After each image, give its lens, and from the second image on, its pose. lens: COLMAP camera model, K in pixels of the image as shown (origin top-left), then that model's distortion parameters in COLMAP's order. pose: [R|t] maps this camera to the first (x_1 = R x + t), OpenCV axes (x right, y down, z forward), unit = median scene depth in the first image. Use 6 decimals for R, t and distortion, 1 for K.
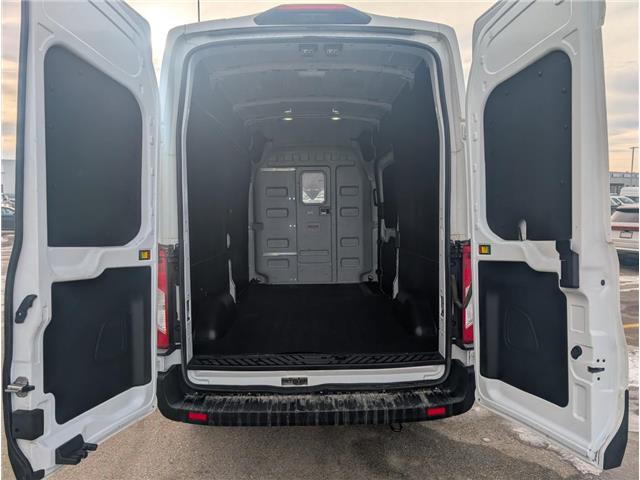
lens RADIAL K [[448.7, 0, 318.5], [0, 448.7, 245.5], [0, 0, 1]] dist [-0.000380, 0.001978]
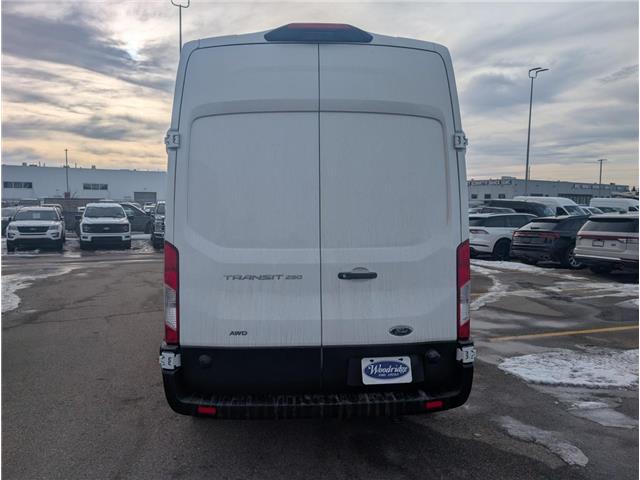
lens RADIAL K [[467.7, 0, 285.0], [0, 467.7, 242.7], [0, 0, 1]] dist [0.002677, -0.006475]
pose [[0.999580, 0.005785, 0.028407, -0.113949], [-0.004784, 0.999369, -0.035208, 0.028023], [-0.028592, 0.035057, 0.998976, -0.096280]]
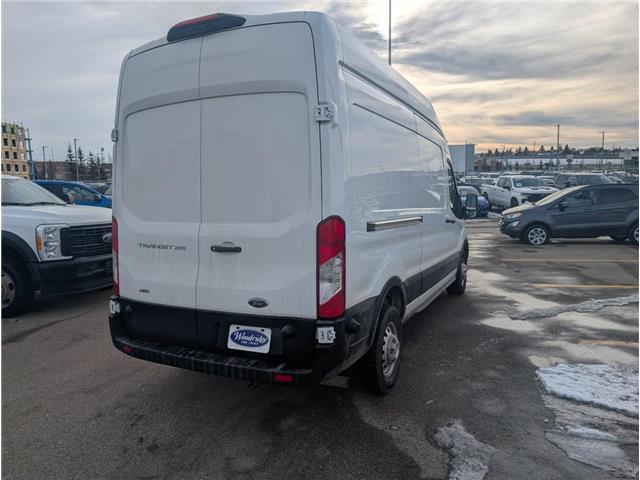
lens RADIAL K [[451.8, 0, 320.0], [0, 451.8, 240.0], [0, 0, 1]] dist [0.002416, -0.001315]
pose [[0.889092, 0.041564, -0.455838, 0.786202], [-0.029217, 0.998991, 0.034103, -0.001986], [0.456796, -0.017003, 0.889409, 0.075242]]
